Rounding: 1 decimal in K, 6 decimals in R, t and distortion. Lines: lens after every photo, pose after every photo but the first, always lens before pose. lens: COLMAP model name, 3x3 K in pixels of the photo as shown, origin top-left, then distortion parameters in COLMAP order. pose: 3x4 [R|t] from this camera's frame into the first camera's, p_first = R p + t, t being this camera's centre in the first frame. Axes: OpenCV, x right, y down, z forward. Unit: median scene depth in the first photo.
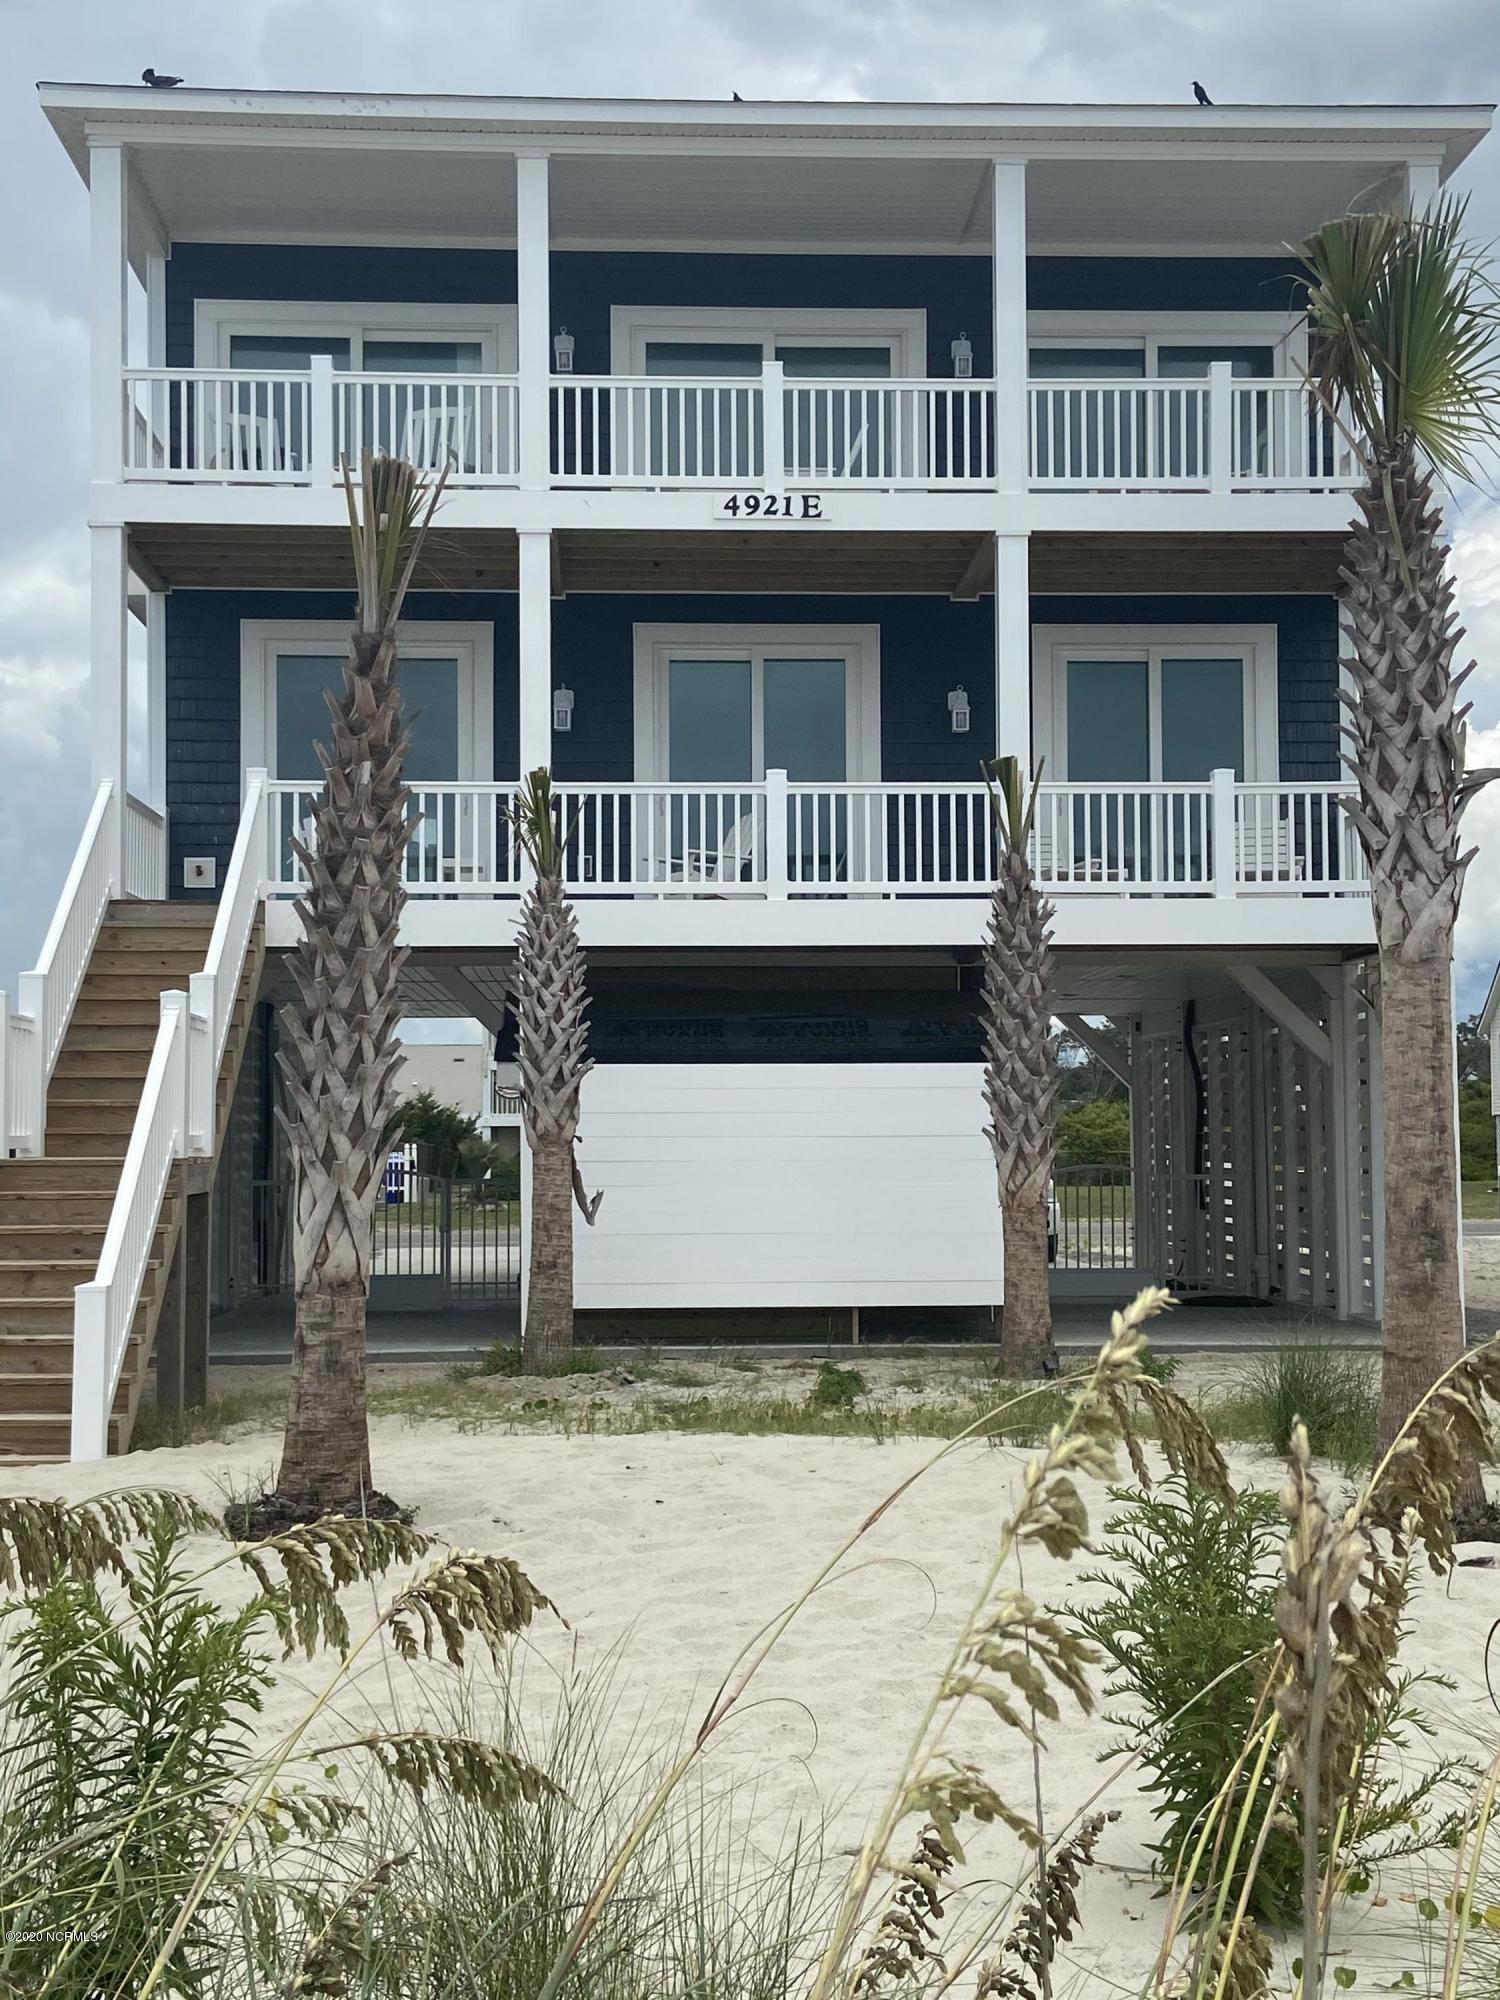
lens RADIAL K [[2554.5, 0, 755.5], [0, 2554.5, 987.0], [0, 0, 1]] dist [0.099866, 0.000000]
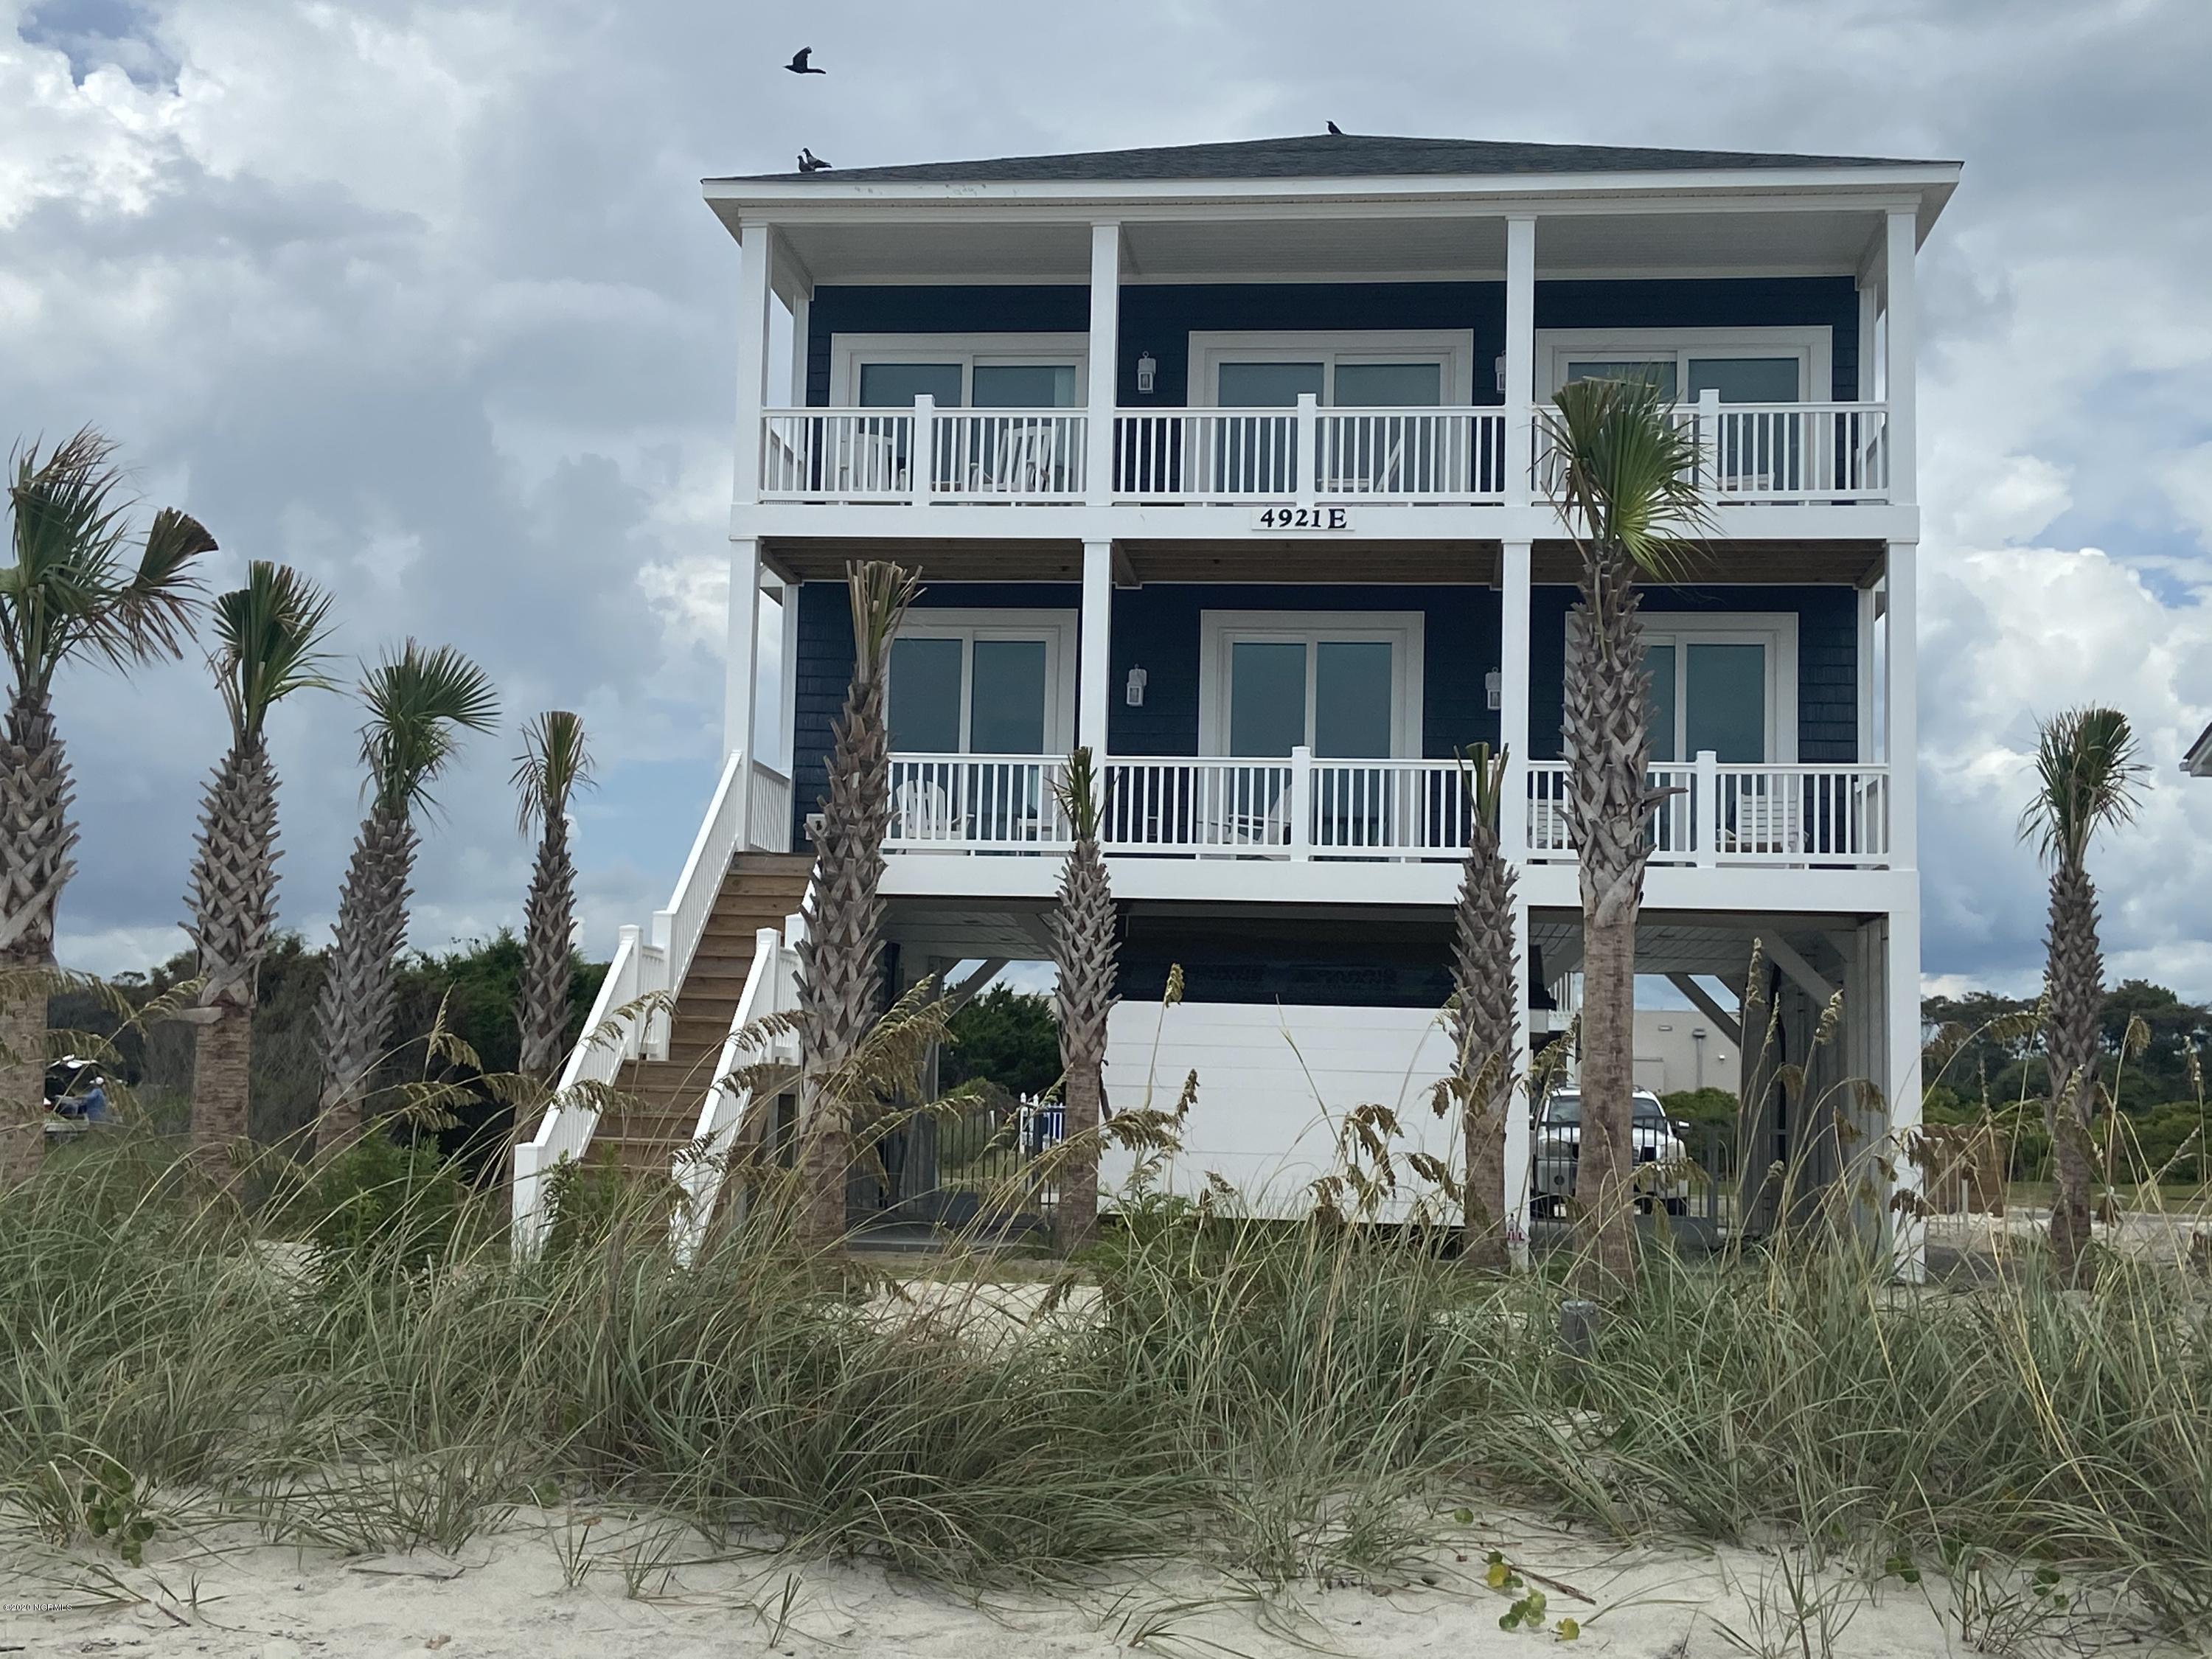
lens RADIAL K [[3004.7, 0, 1068.5], [0, 3004.7, 770.1], [0, 0, 1]] dist [0.098875, 0.000000]
pose [[0.985157, 0.013015, -0.171160, 0.135424], [-0.022401, 0.998342, -0.053021, -0.001227], [0.170186, 0.056068, 0.983816, -0.338516]]
